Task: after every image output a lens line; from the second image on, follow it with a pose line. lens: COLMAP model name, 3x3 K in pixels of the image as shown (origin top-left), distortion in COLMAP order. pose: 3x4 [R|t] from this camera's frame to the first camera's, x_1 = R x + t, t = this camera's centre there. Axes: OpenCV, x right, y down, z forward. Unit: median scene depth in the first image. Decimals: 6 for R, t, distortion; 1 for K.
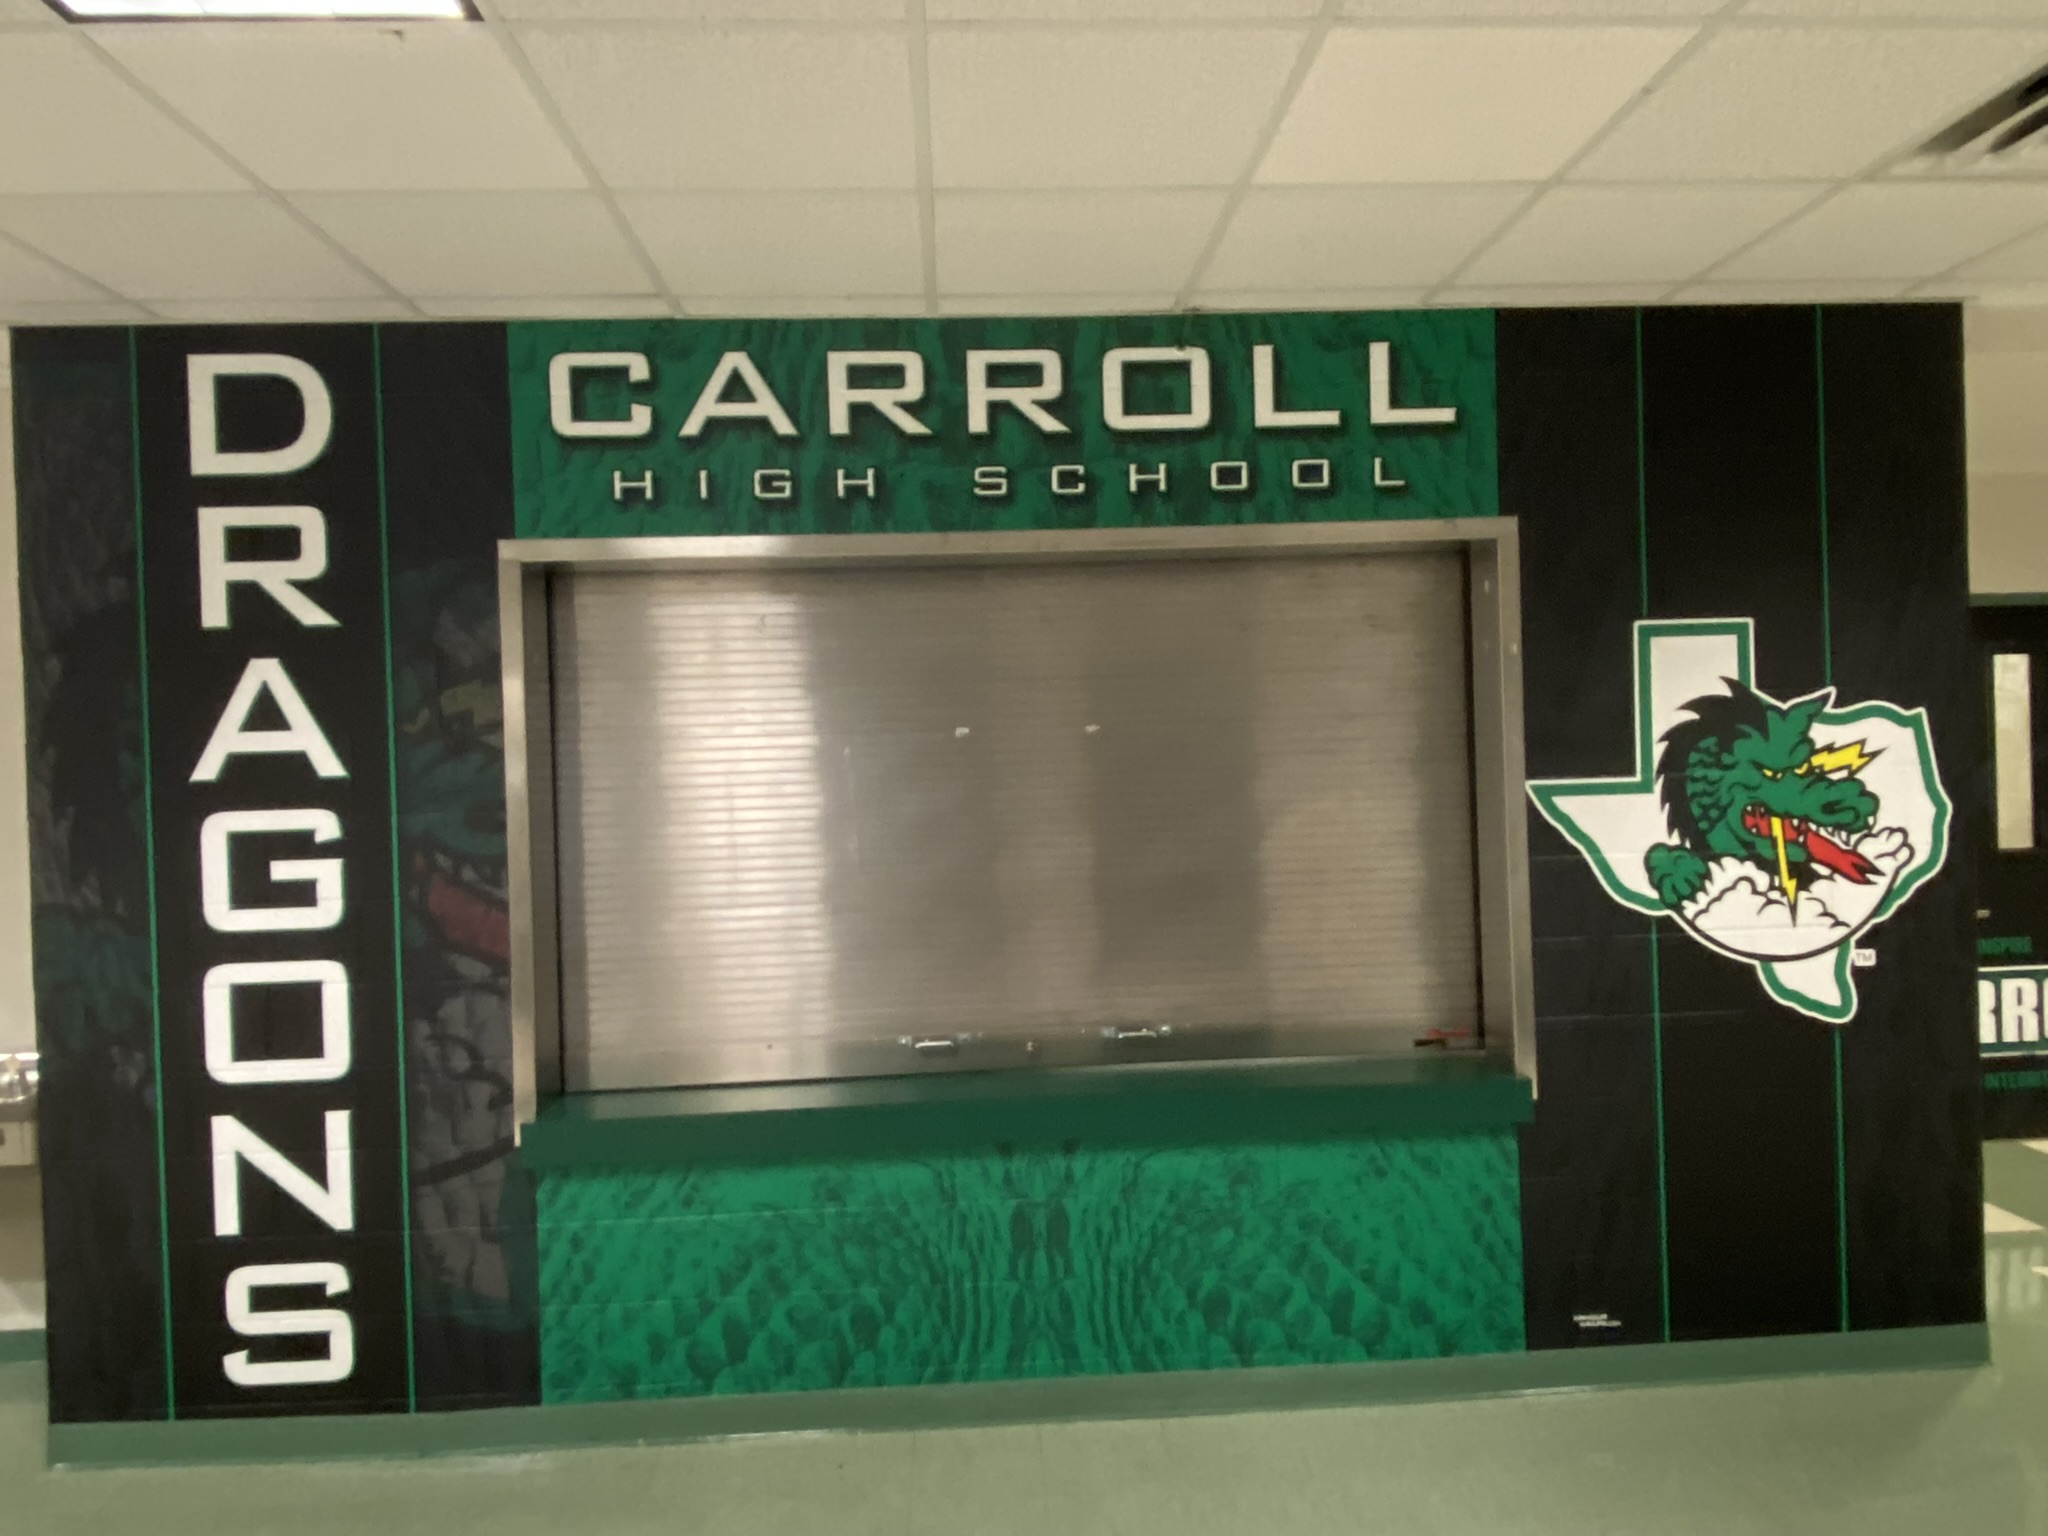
lens RADIAL K [[1369.3, 0, 1023.6], [0, 1369.3, 778.3], [0, 0, 1]] dist [0.008735, -0.000068]
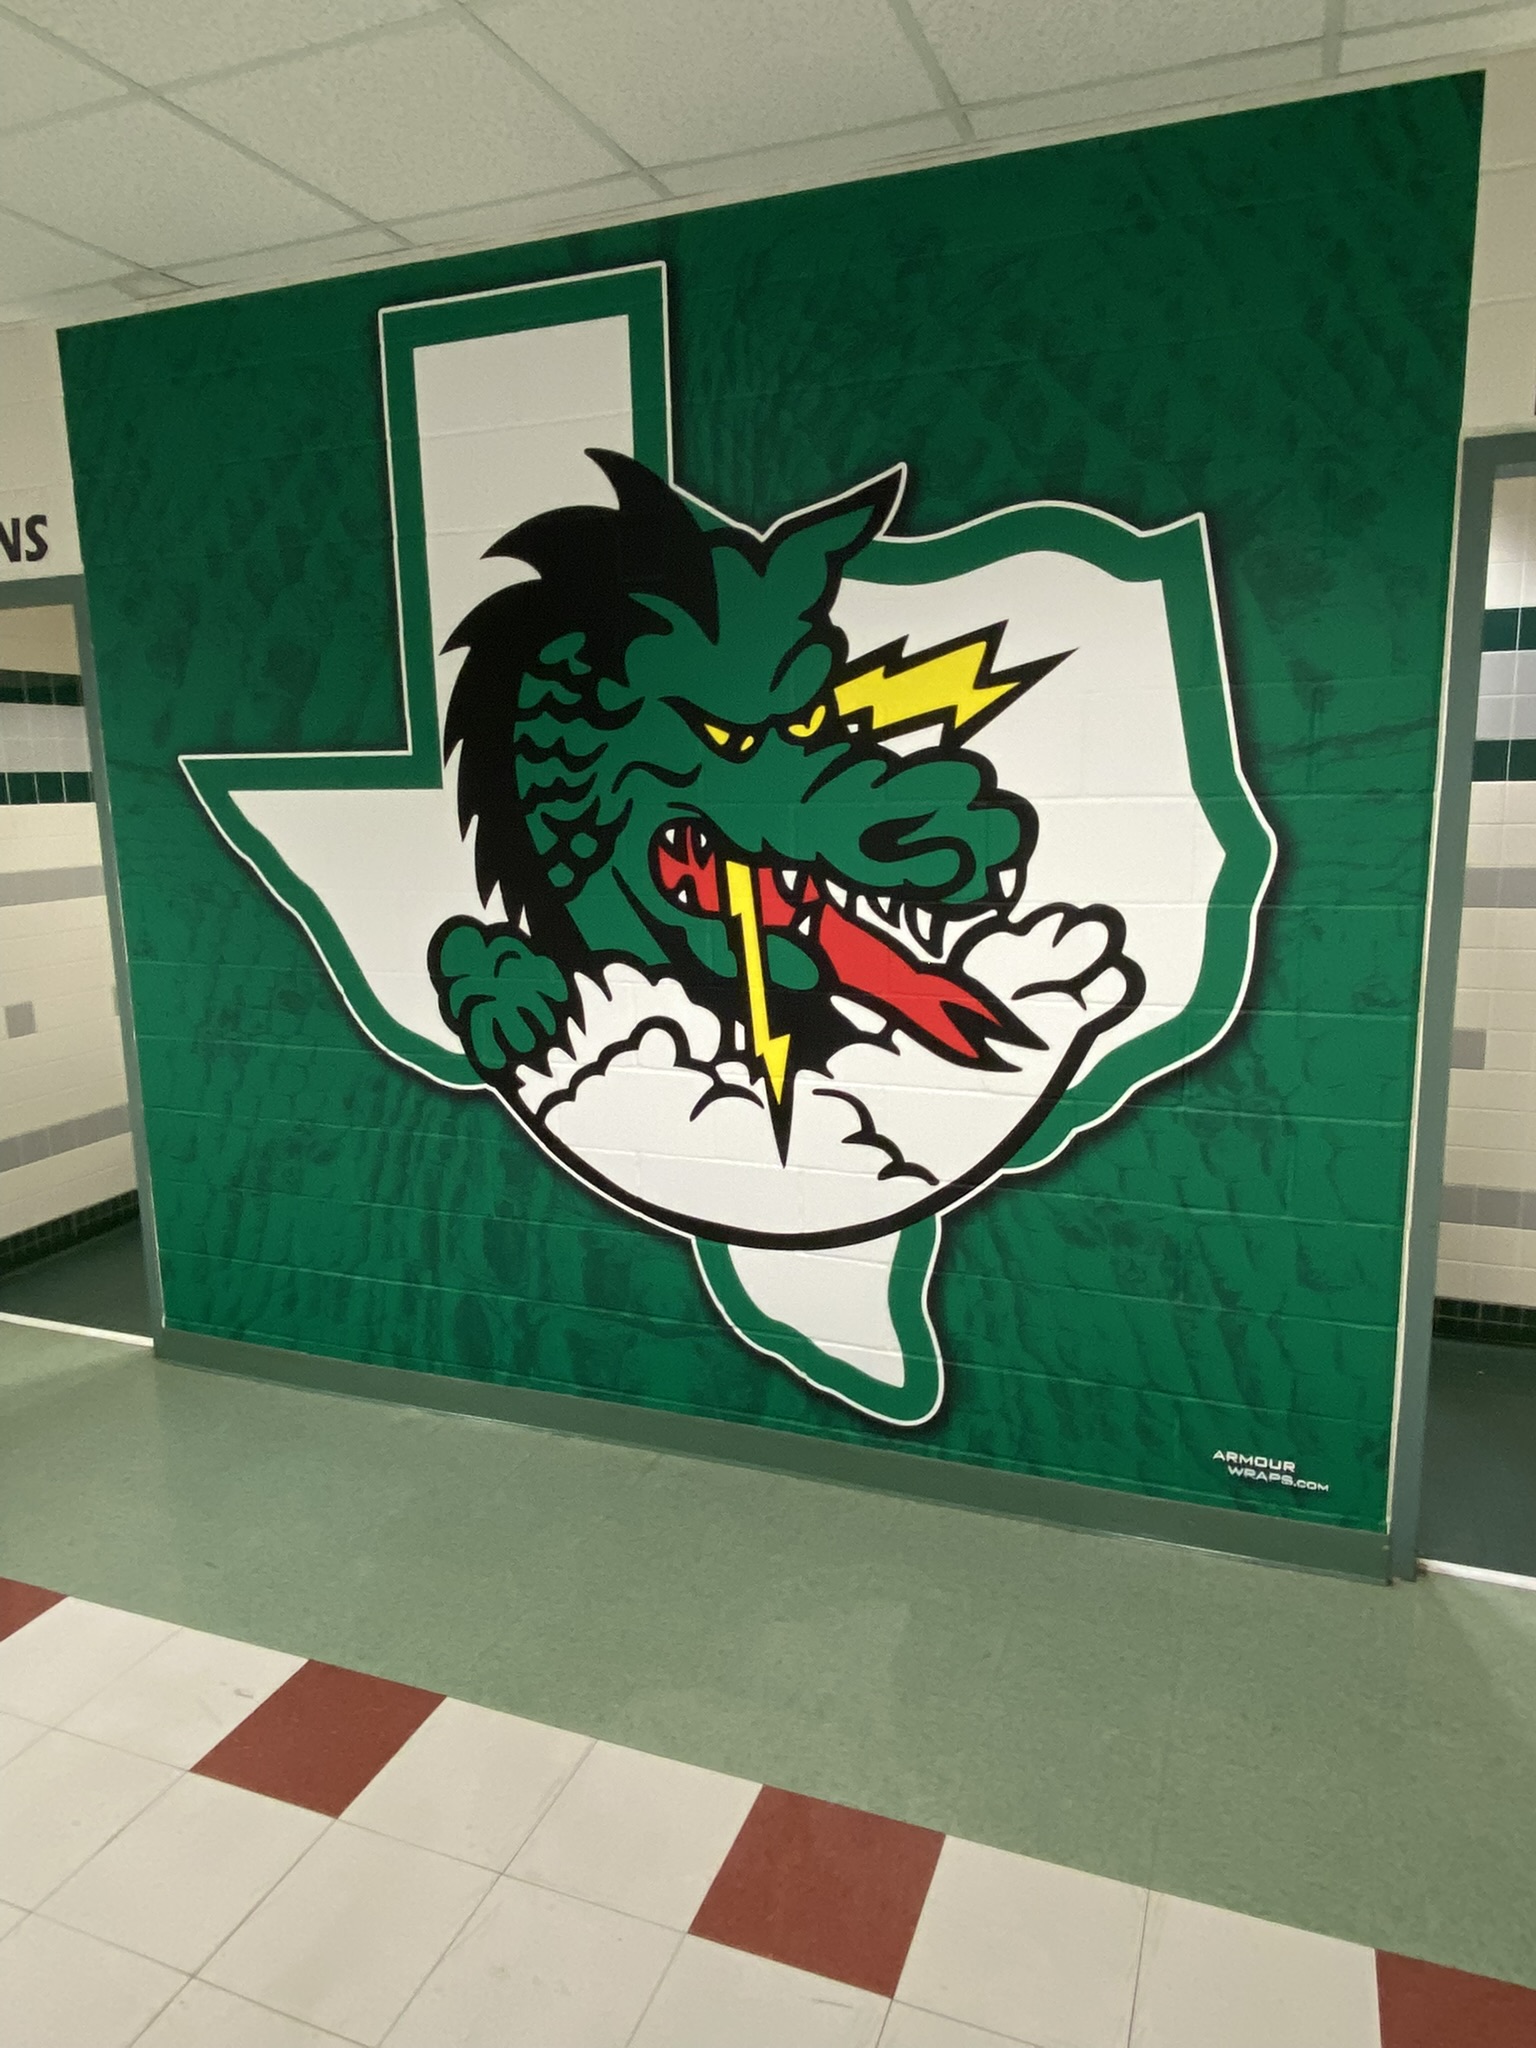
lens RADIAL K [[1327.4, 0, 770.2], [0, 1327.4, 1033.8], [0, 0, 1]] dist [0.071313, 0.000238]
pose [[0.914586, 0.087347, -0.394845, 0.696428], [-0.008312, 0.980249, 0.197594, 0.003596], [0.404305, -0.177435, 0.897248, 0.683694]]
